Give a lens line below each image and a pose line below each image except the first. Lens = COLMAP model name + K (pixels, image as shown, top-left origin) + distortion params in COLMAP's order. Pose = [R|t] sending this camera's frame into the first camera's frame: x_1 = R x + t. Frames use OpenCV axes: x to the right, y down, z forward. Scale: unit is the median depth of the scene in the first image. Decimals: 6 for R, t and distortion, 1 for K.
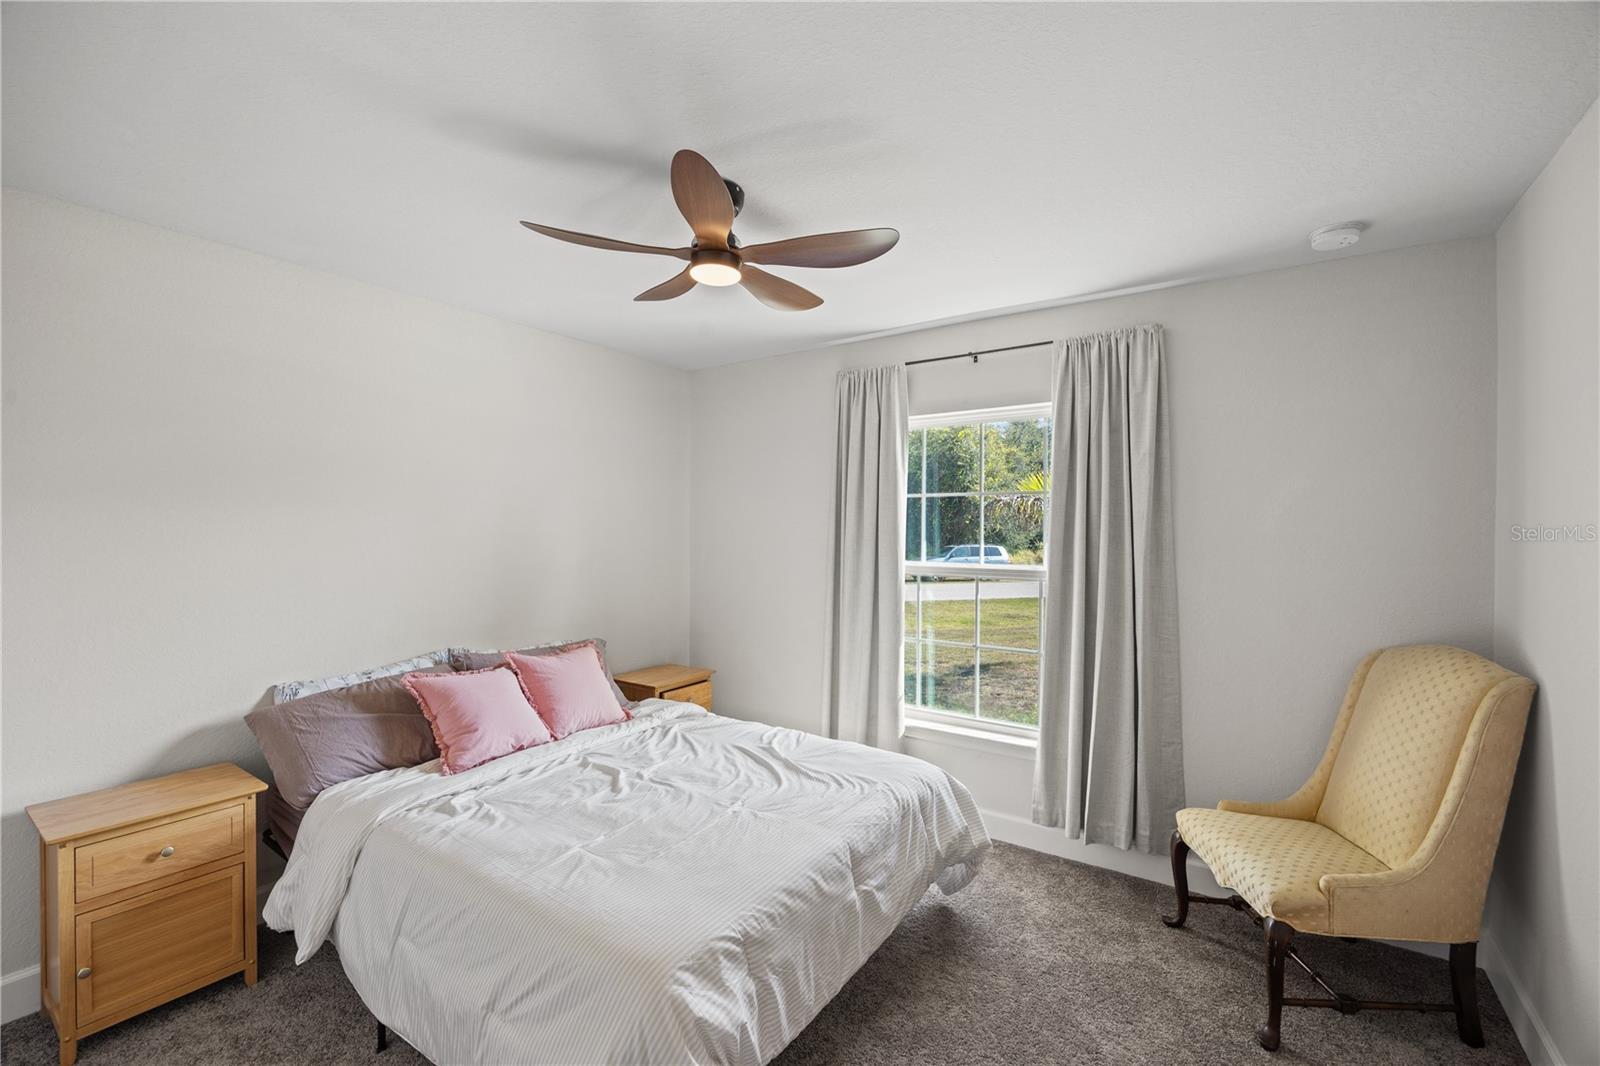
lens RADIAL K [[683.9, 0, 804.2], [0, 683.9, 532.8], [0, 0, 1]] dist [-0.012789, 0.000202]
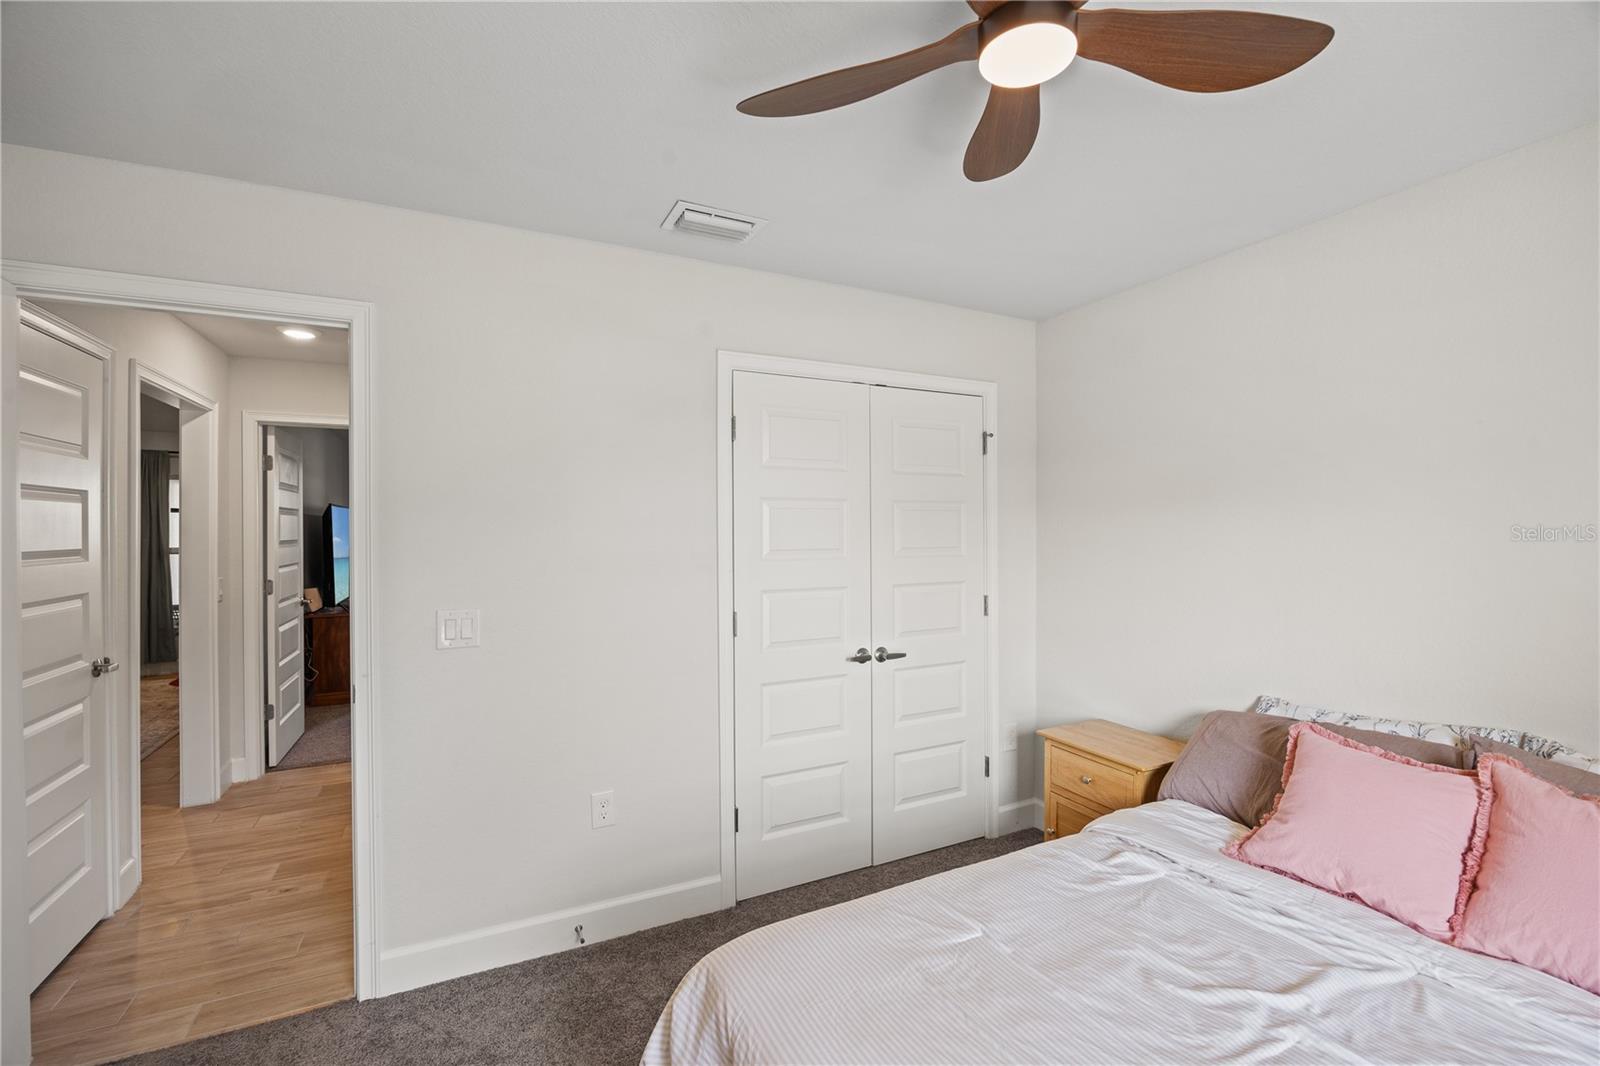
lens RADIAL K [[683.9, 0, 807.8], [0, 683.9, 528.6], [0, 0, 1]] dist [-0.012789, 0.000202]
pose [[-0.489327, -0.001454, -0.872099, 0.392551], [-0.003960, 0.999992, 0.000555, -0.003846], [0.872092, 0.003725, -0.489328, 1.030255]]
